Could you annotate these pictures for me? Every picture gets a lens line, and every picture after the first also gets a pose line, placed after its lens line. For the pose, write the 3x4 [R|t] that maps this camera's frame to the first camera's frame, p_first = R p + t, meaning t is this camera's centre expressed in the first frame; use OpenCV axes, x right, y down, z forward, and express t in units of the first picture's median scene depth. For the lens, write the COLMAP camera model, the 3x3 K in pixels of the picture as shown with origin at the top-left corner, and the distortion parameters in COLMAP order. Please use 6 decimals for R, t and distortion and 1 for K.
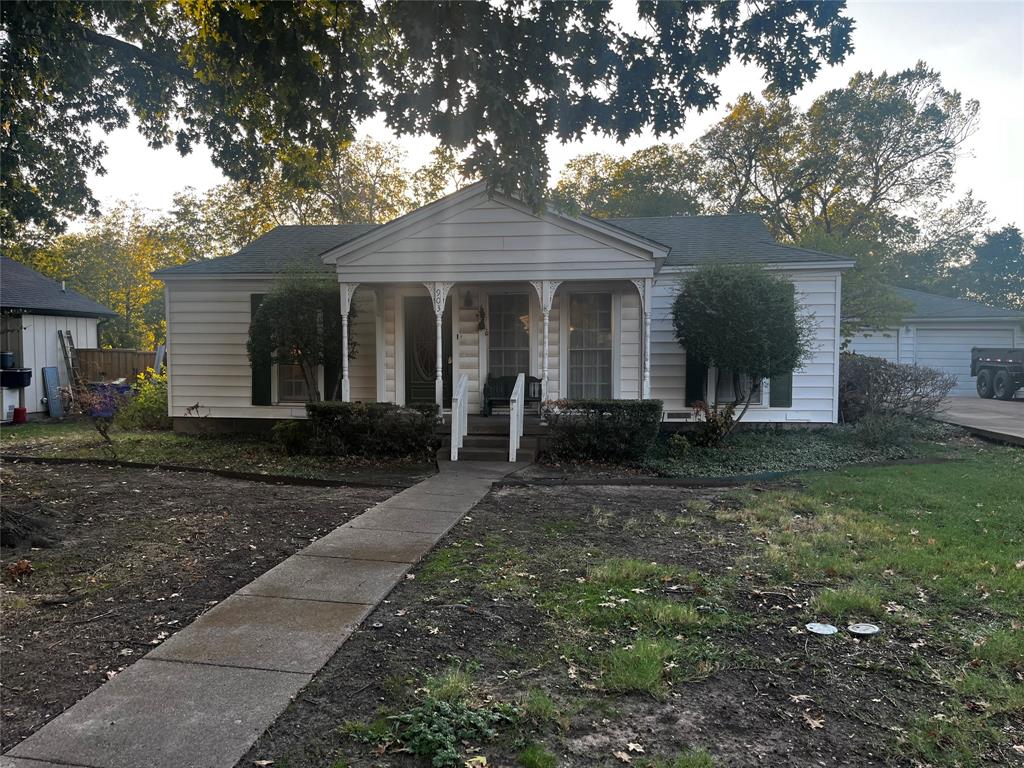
lens RADIAL K [[776.2, 0, 513.3], [0, 776.2, 393.6], [0, 0, 1]] dist [0.074974, -0.100075]
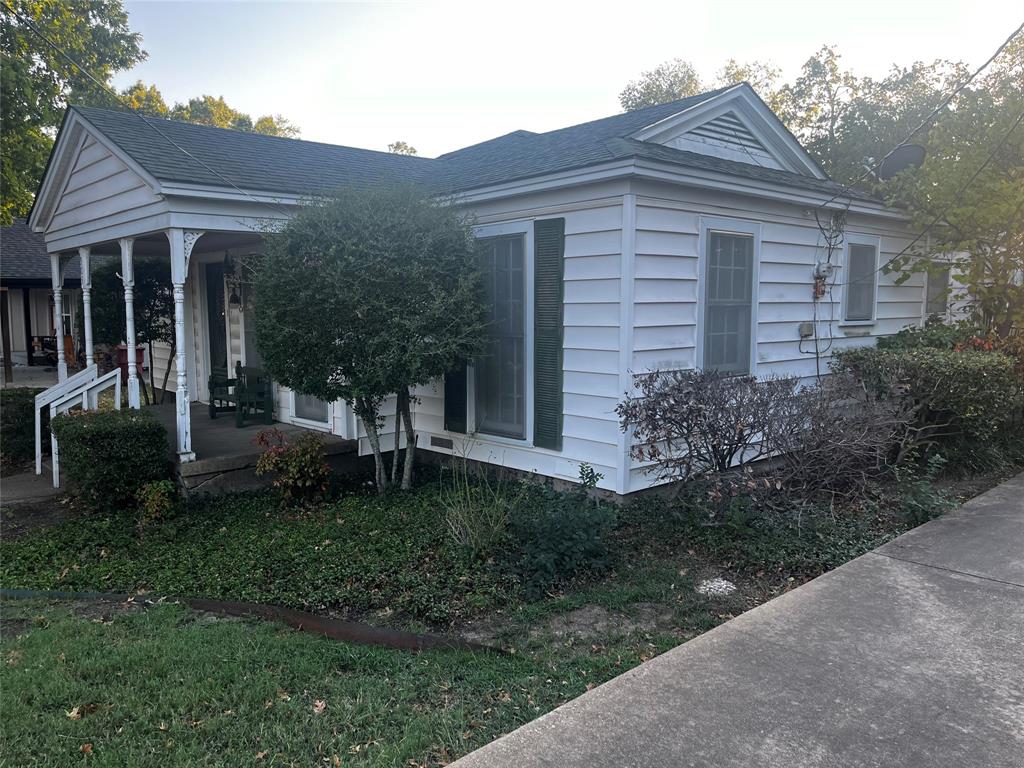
lens RADIAL K [[776.2, 0, 507.2], [0, 776.2, 386.8], [0, 0, 1]] dist [0.074974, -0.100075]
pose [[0.763615, 0.067912, -0.642090, 0.647863], [-0.036720, 0.997411, 0.061824, -0.056538], [0.644627, -0.023632, 0.764132, 0.559900]]
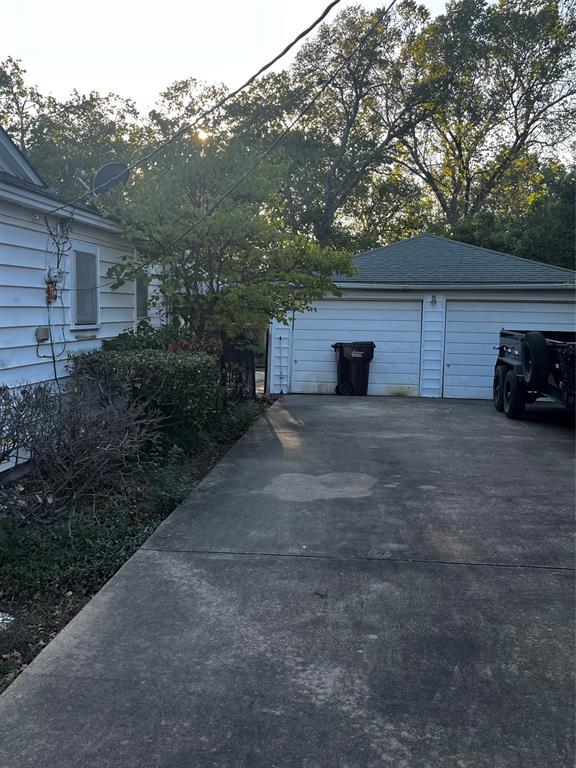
lens RADIAL K [[744.6, 0, 286.3], [0, 744.6, 390.6], [0, 0, 1]] dist [0.030428, 0.000000]
pose [[0.999721, 0.008965, 0.021859, 0.609542], [-0.010097, 0.998585, 0.052219, -0.059987], [-0.021360, -0.052425, 0.998396, 0.587395]]
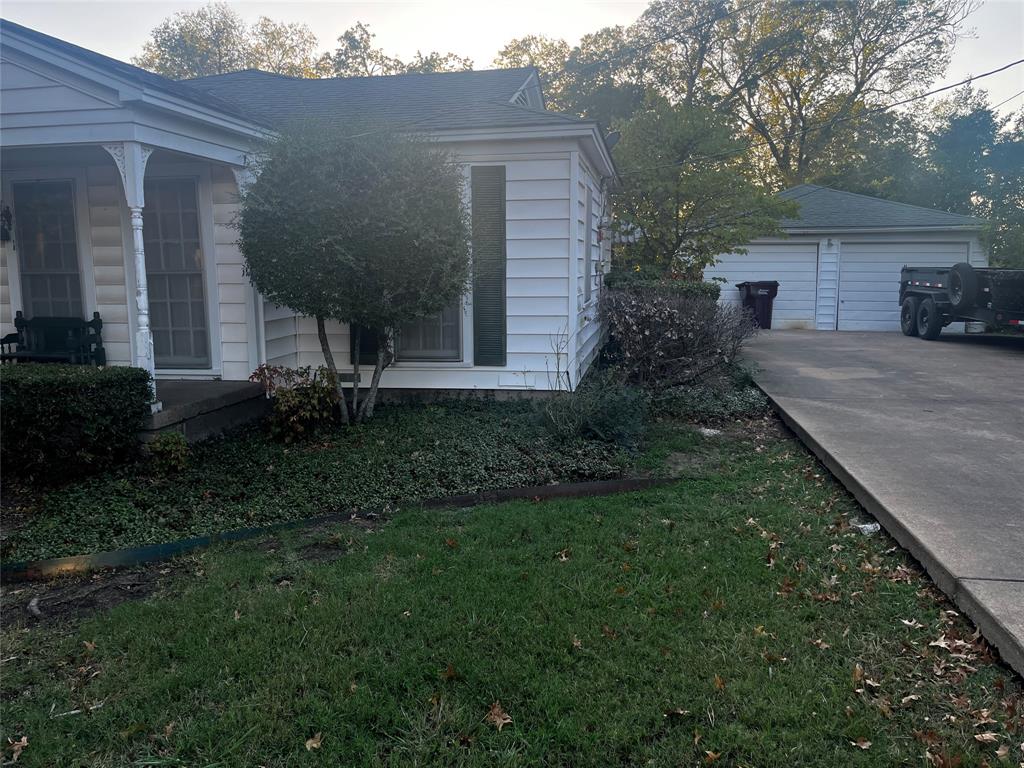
lens RADIAL K [[776.2, 0, 519.4], [0, 776.2, 375.2], [0, 0, 1]] dist [0.074974, -0.100075]
pose [[0.999555, 0.001086, -0.029810, 0.375791], [0.001291, 0.996826, 0.079597, -0.024225], [0.029802, -0.079600, 0.996381, 0.368101]]
